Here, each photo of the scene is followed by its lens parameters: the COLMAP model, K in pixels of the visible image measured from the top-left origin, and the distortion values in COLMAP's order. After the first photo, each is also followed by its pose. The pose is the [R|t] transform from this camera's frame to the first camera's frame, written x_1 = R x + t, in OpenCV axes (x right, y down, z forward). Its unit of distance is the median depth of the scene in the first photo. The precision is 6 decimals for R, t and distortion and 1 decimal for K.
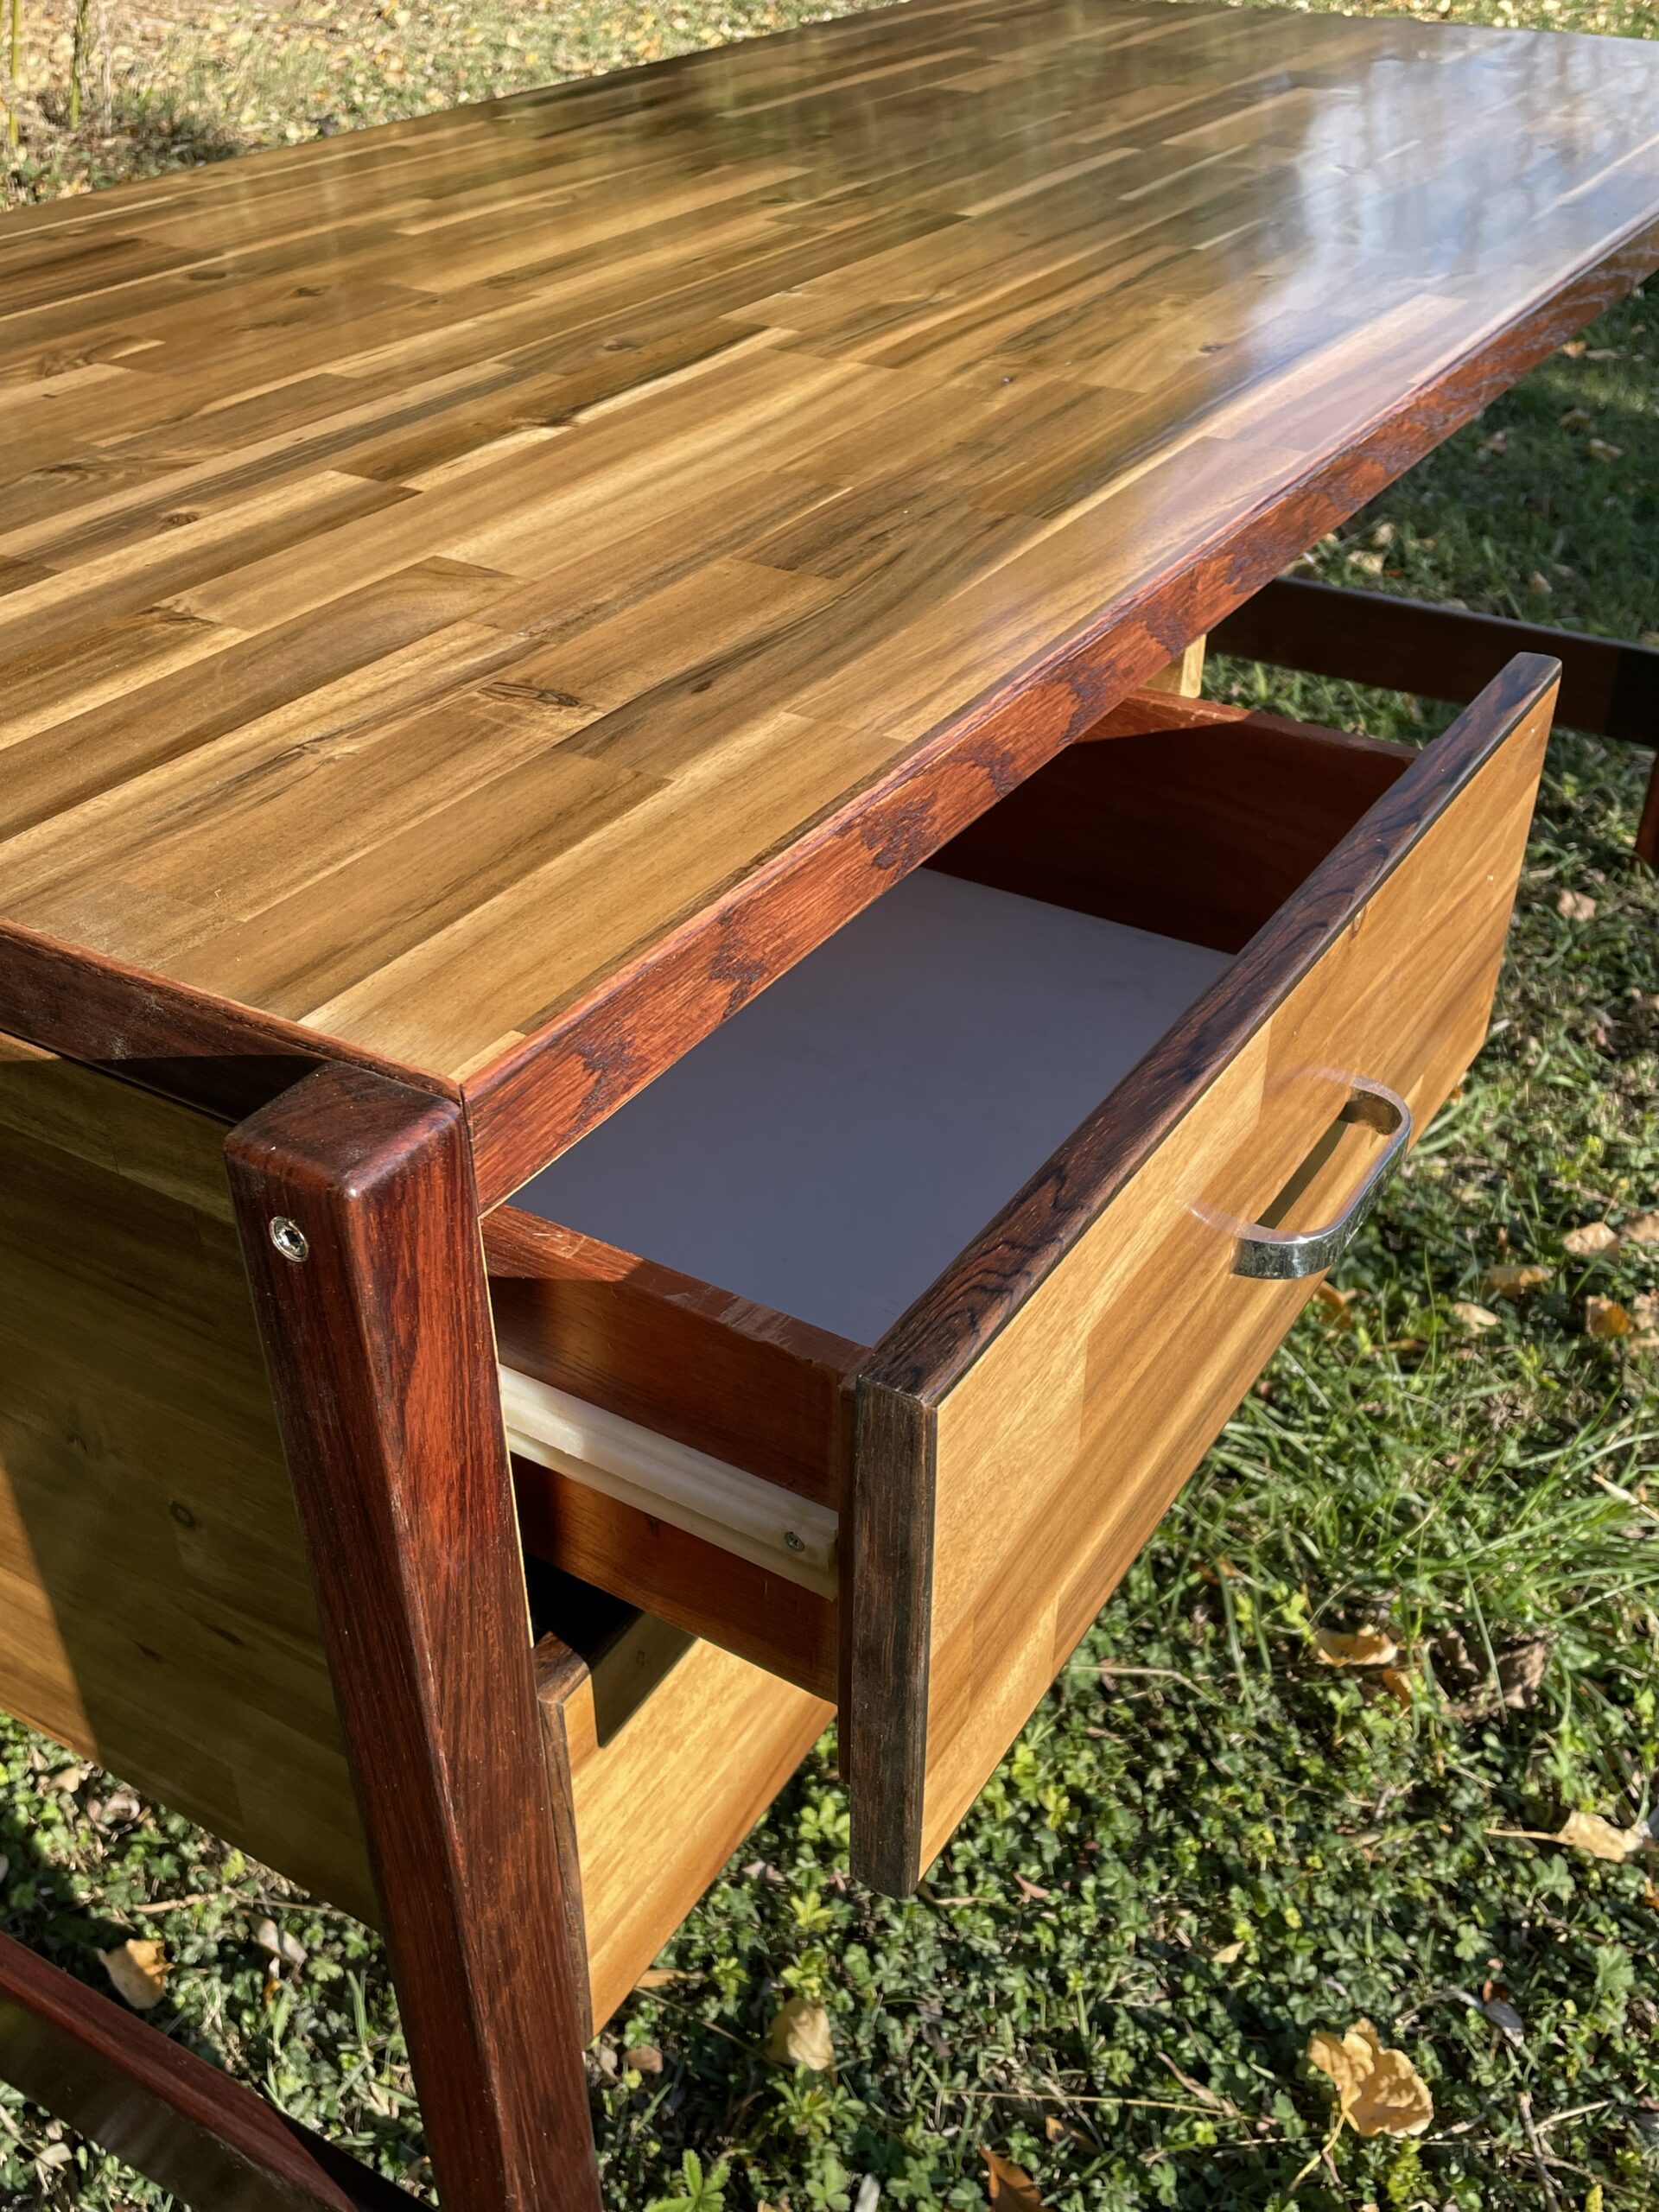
lens RADIAL K [[2100.5, 0, 798.1], [0, 2100.5, 1108.9], [0, 0, 1]] dist [0.044887, 0.000000]
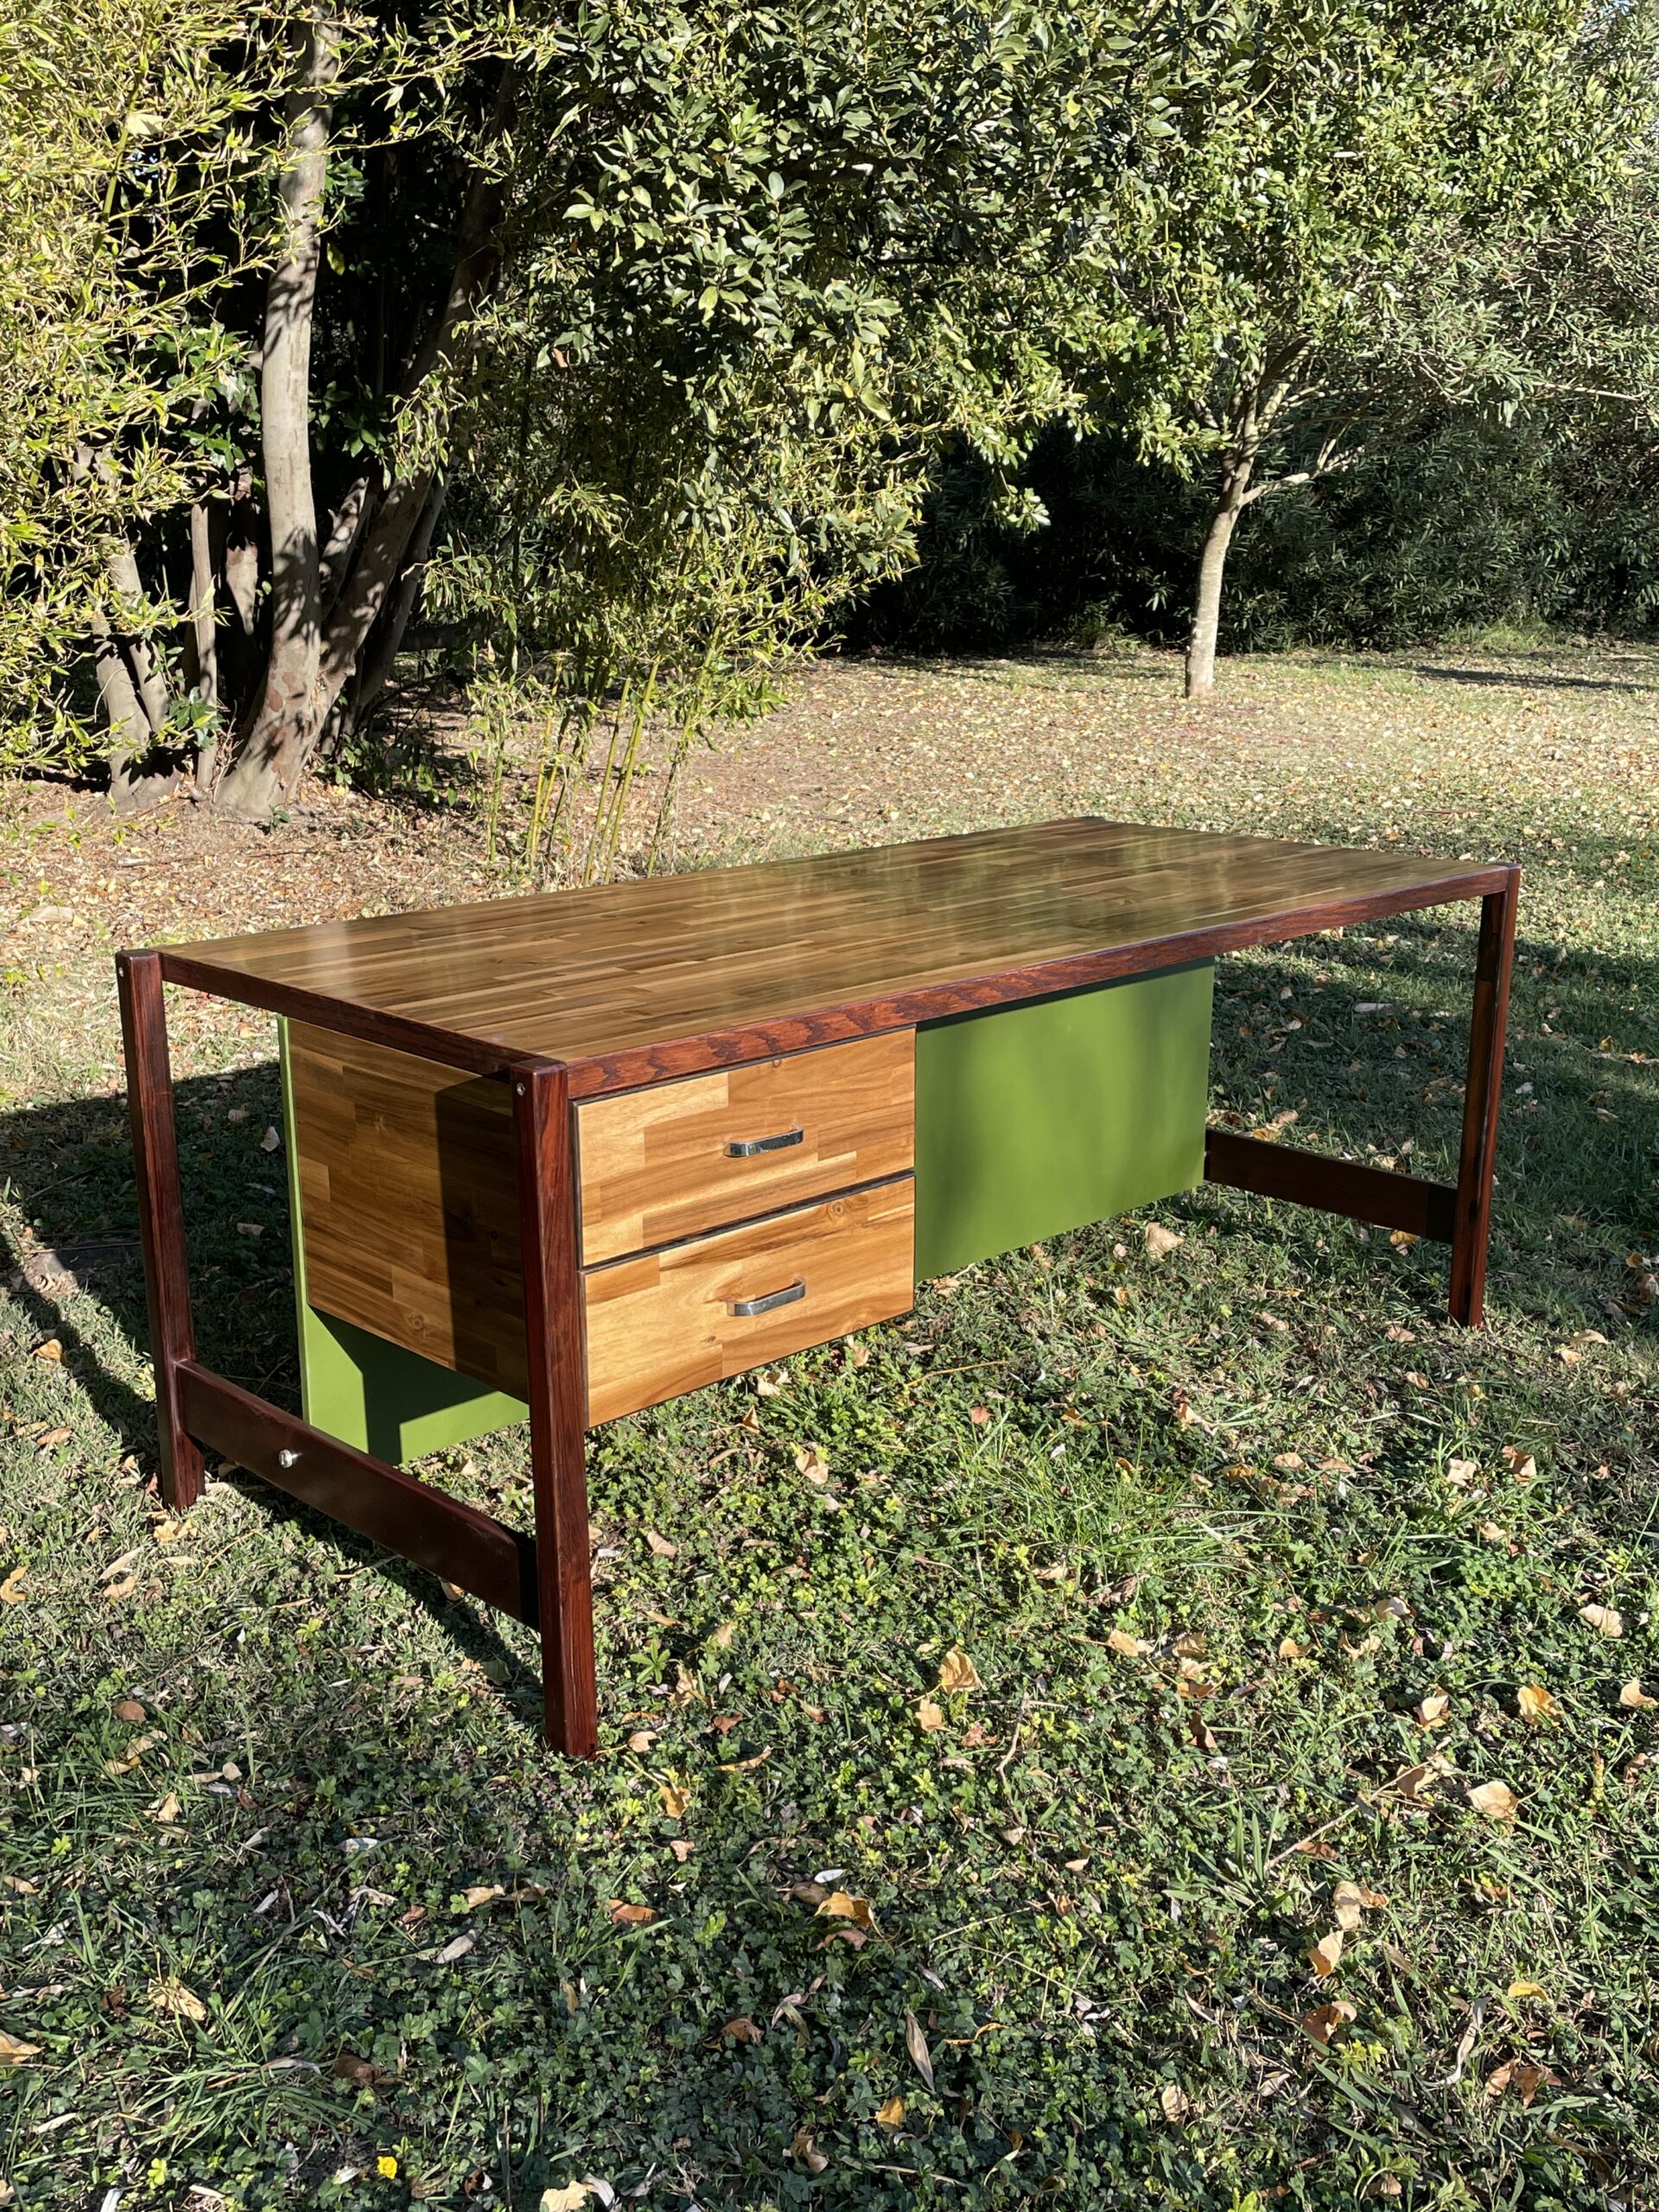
lens RADIAL K [[2100.5, 0, 827.2], [0, 2100.5, 1113.7], [0, 0, 1]] dist [0.044887, 0.000000]
pose [[0.970219, 0.065834, -0.233112, 0.594066], [-0.138026, 0.941094, -0.308693, 0.585790], [0.199058, 0.331676, 0.922154, -1.220802]]
